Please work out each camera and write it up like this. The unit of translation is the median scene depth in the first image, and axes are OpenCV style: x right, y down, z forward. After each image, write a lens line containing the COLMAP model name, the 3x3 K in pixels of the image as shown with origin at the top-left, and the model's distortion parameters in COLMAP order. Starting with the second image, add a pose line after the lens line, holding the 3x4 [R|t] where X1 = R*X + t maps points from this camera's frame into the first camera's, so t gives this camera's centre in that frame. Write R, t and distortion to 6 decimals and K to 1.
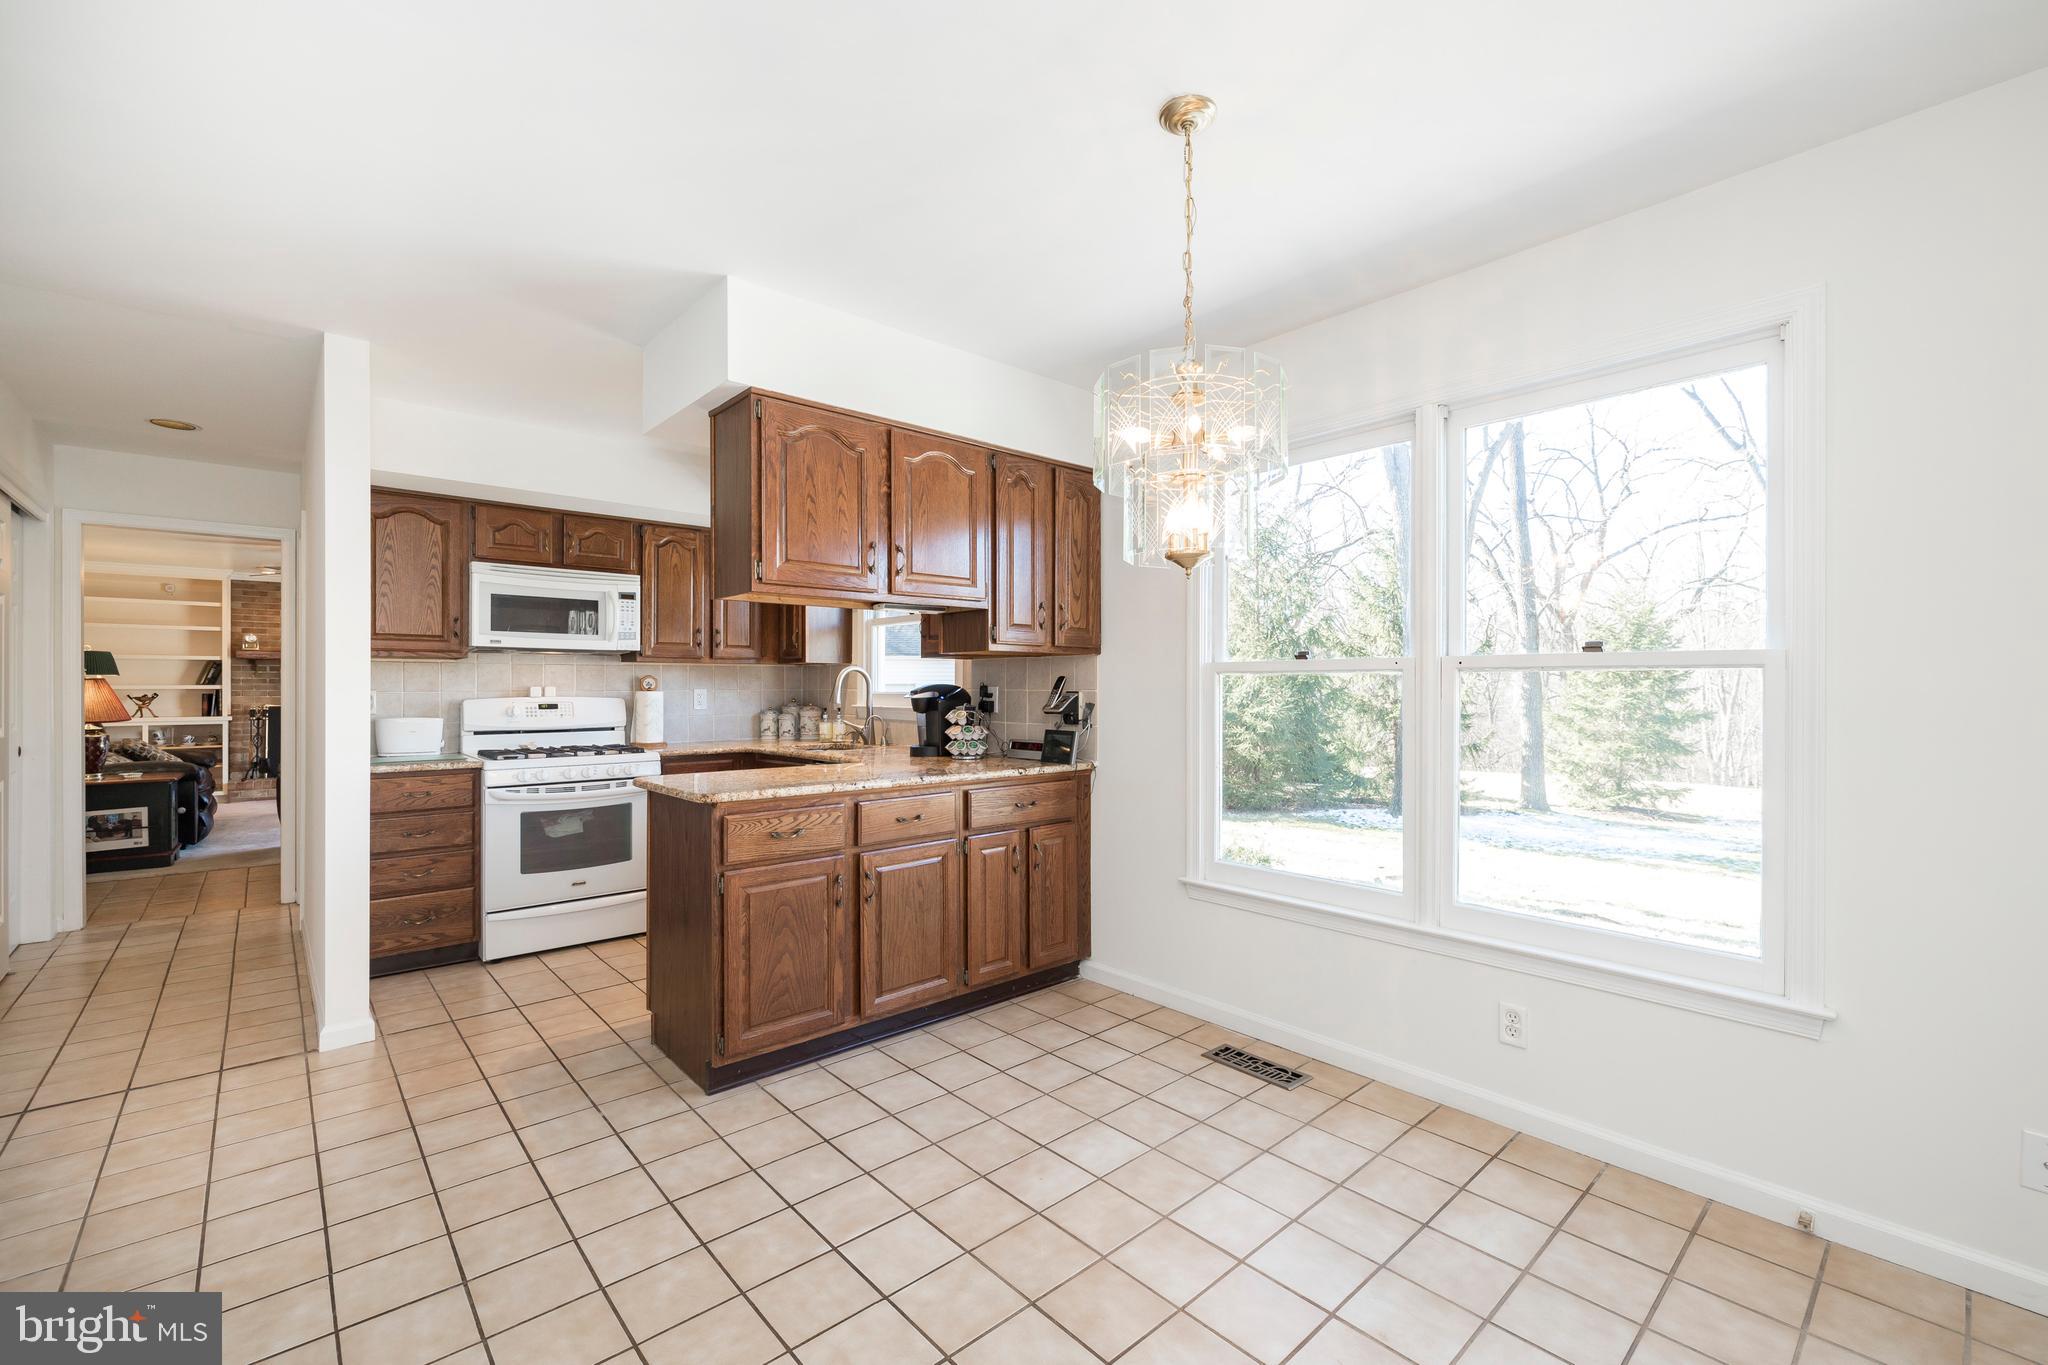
lens RADIAL K [[855.7, 0, 1029.4], [0, 855.7, 687.2], [0, 0, 1]] dist [-0.003492, -0.000489]
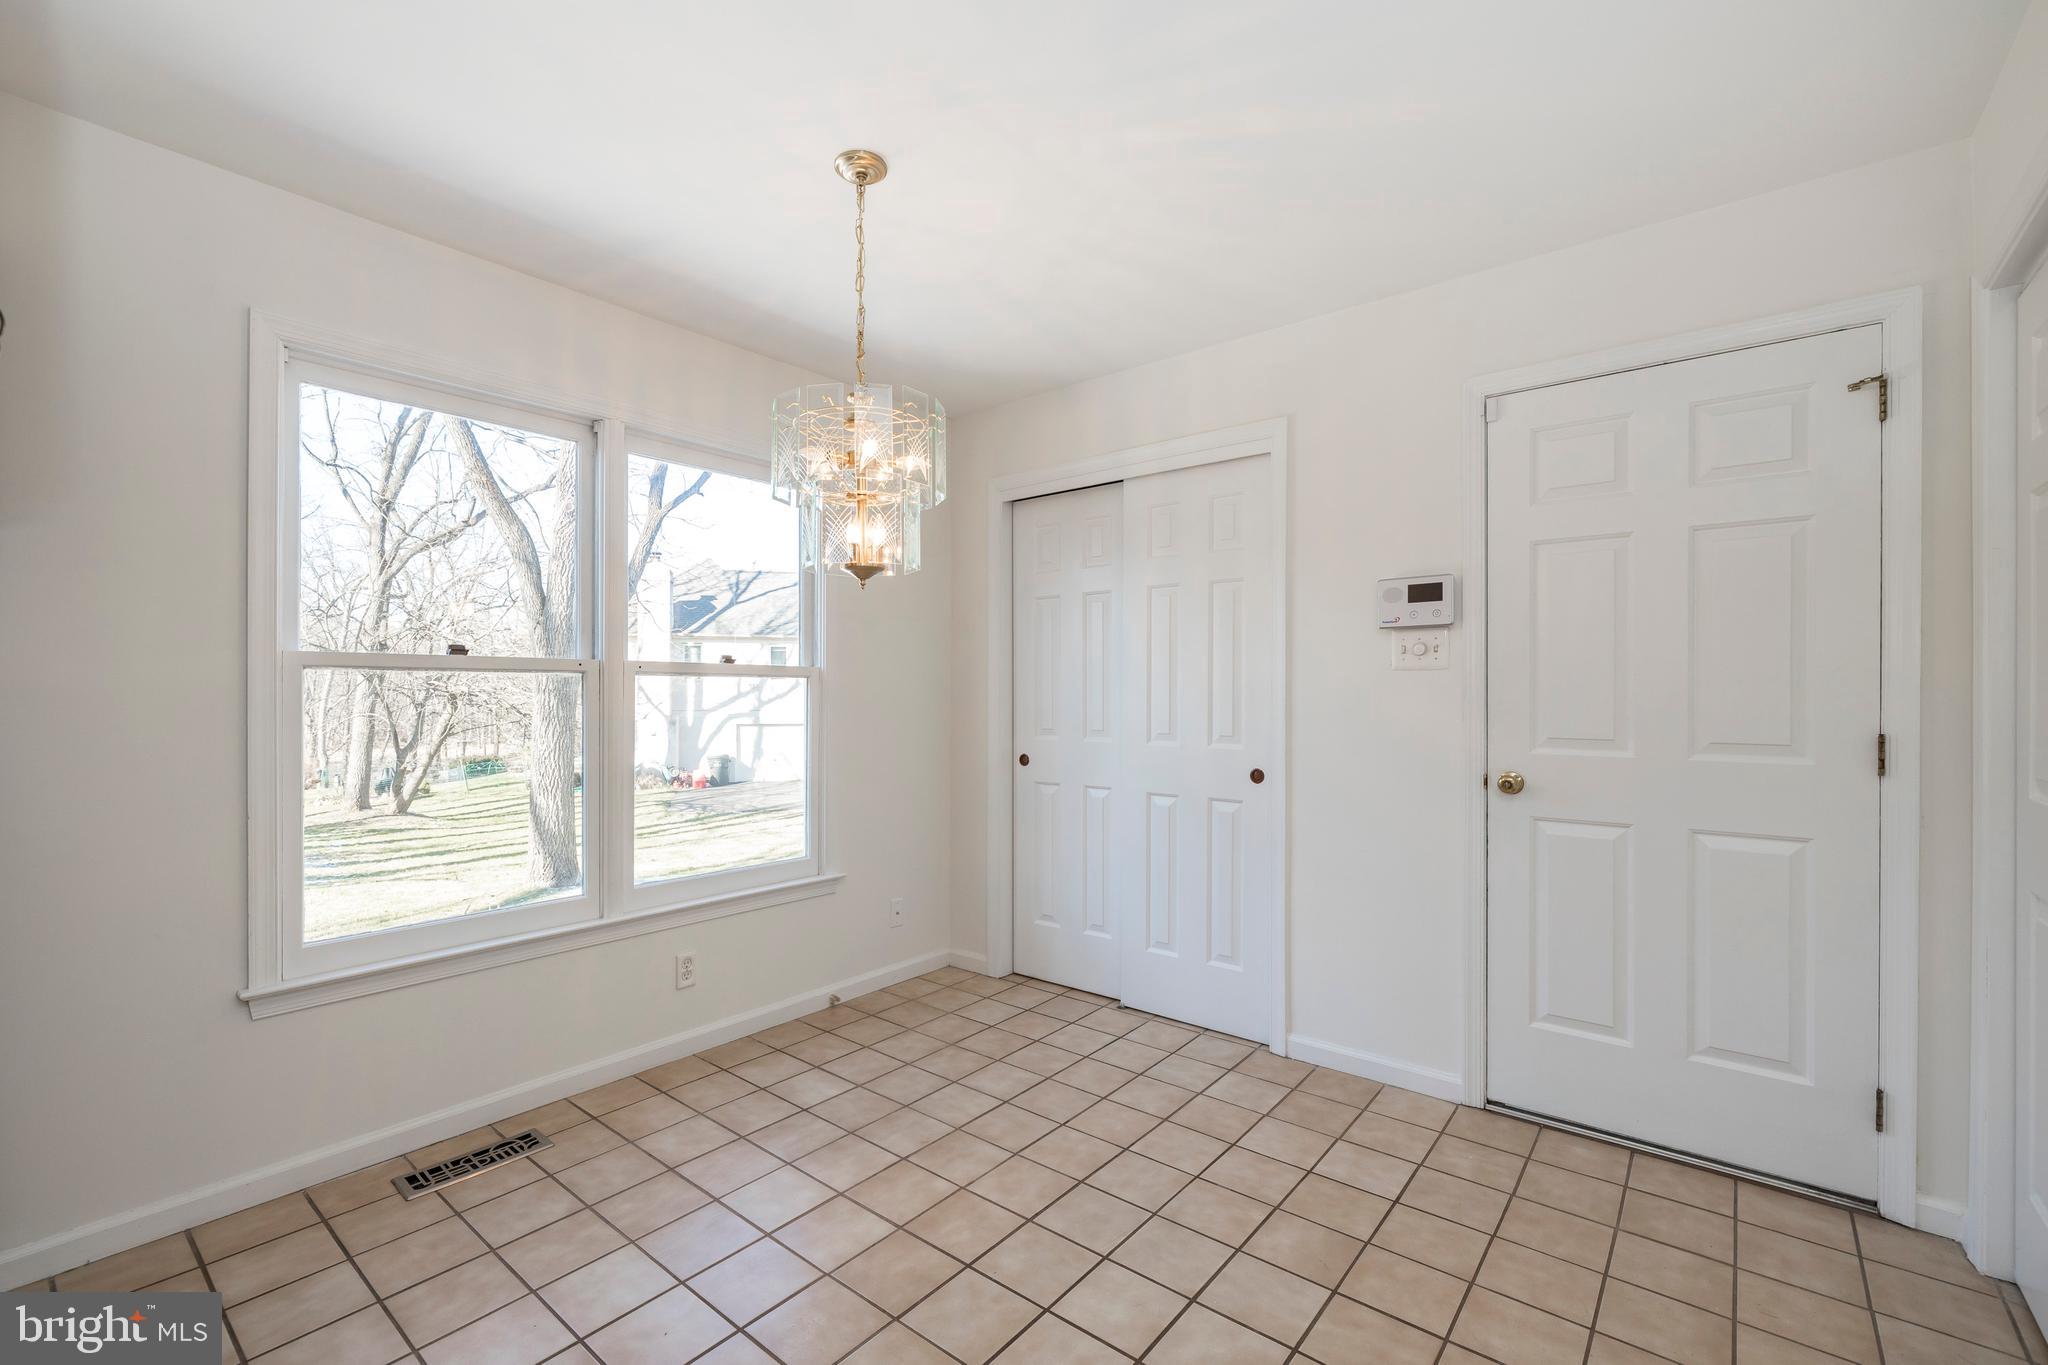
lens RADIAL K [[855.7, 0, 1018.9], [0, 855.7, 695.4], [0, 0, 1]] dist [-0.003492, -0.000489]
pose [[-0.147425, 0.000527, 0.989073, -0.418602], [0.000379, 1.000000, -0.000476, 0.005702], [-0.989073, 0.000304, -0.147425, 0.430908]]
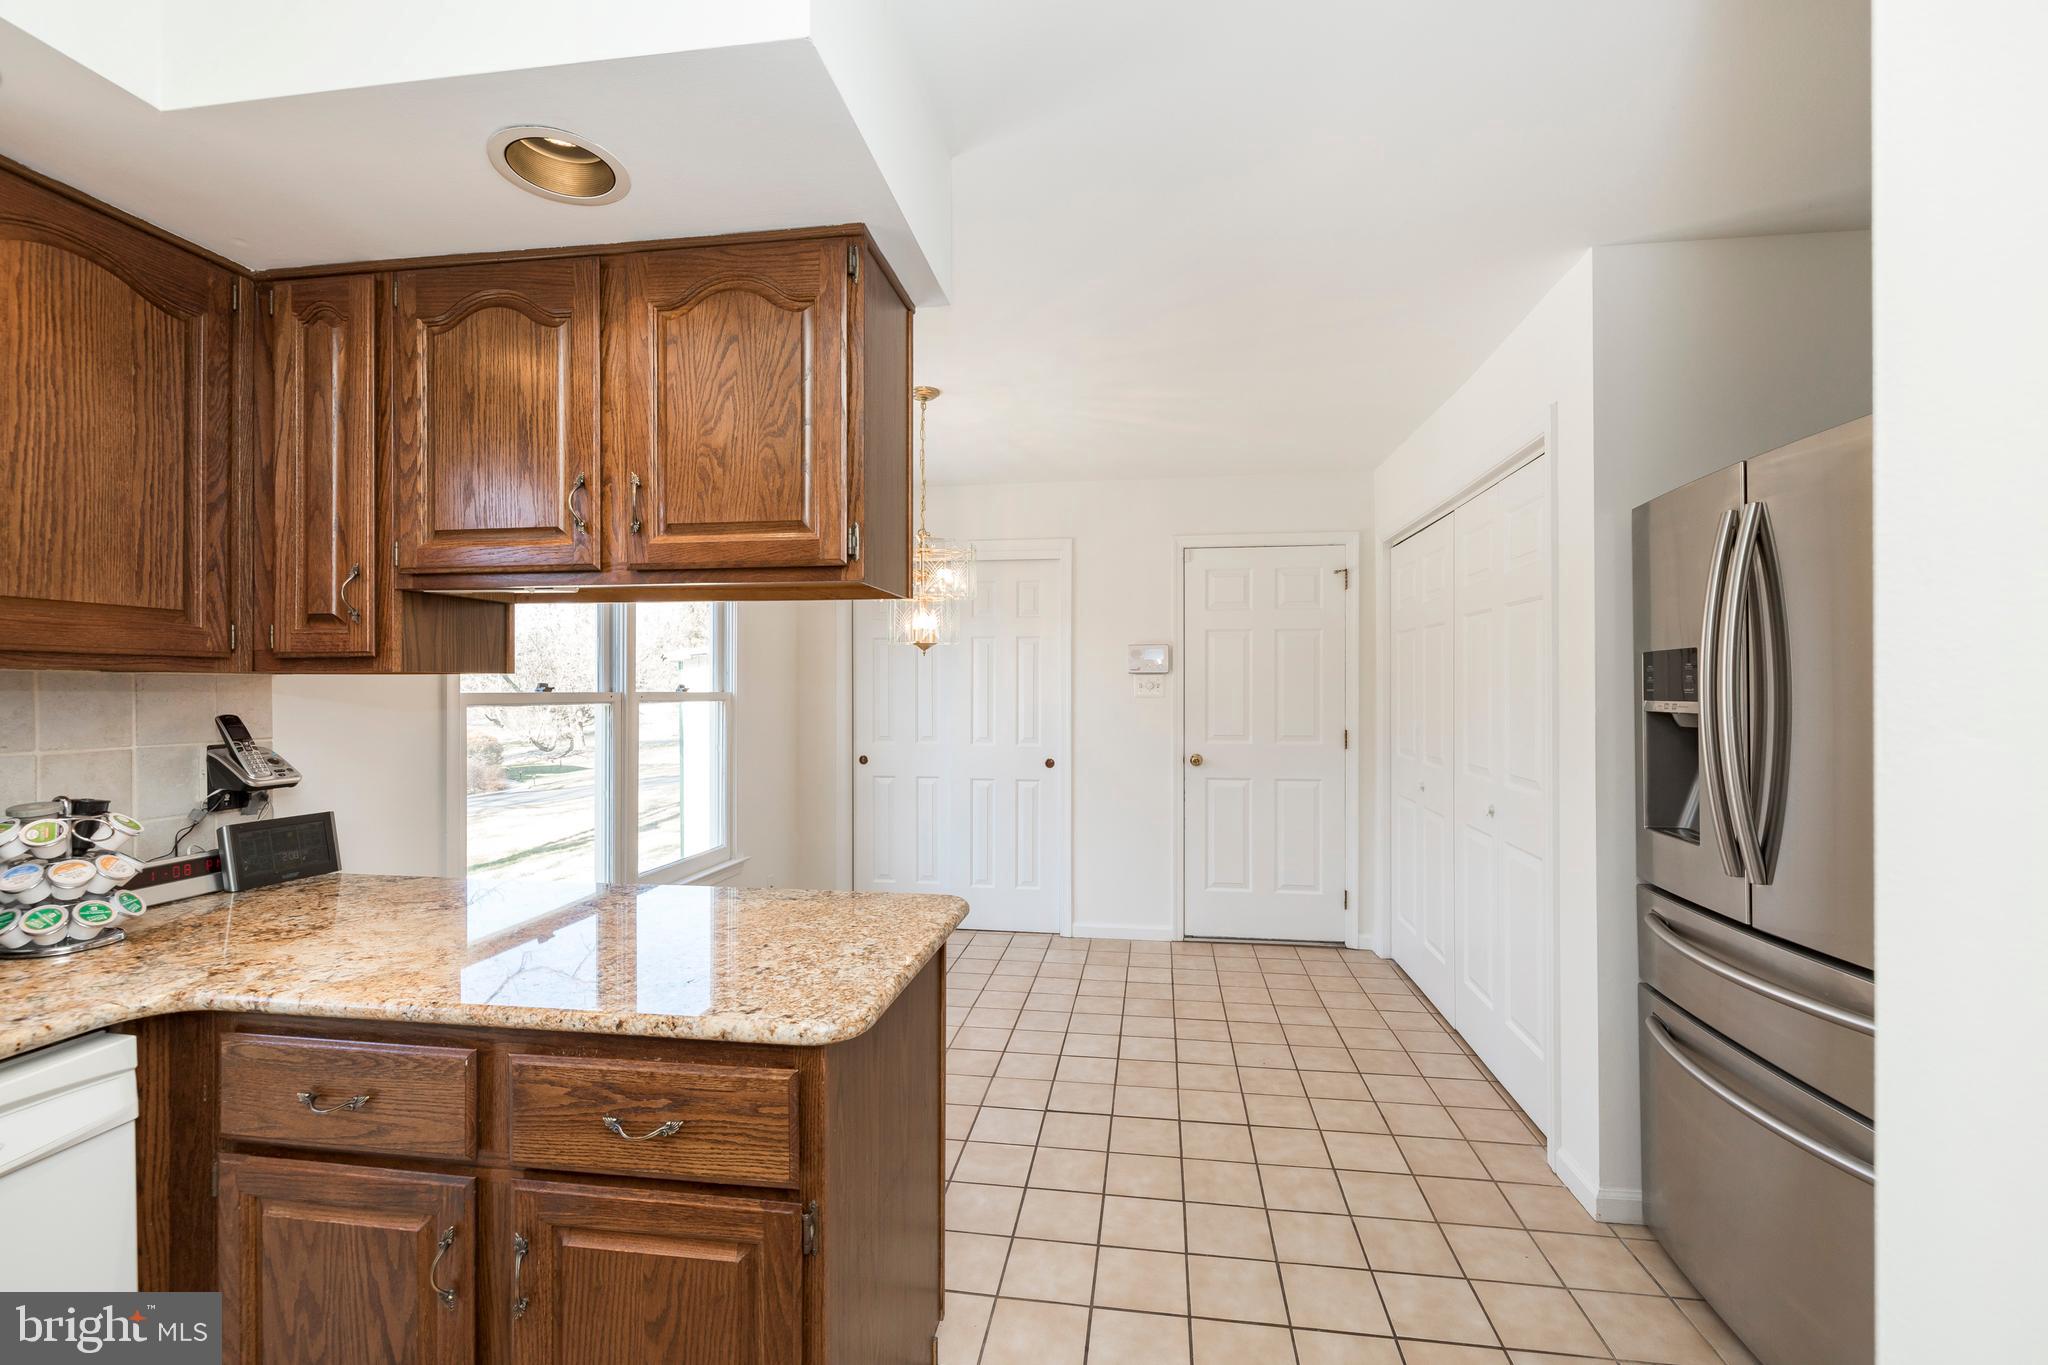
lens RADIAL K [[855.7, 0, 1027.9], [0, 855.7, 683.8], [0, 0, 1]] dist [-0.003492, -0.000489]
pose [[-0.639033, 0.006542, 0.769152, -0.587503], [0.002027, 0.999975, -0.006821, -0.024064], [-0.769177, -0.002800, -0.639030, 0.877495]]
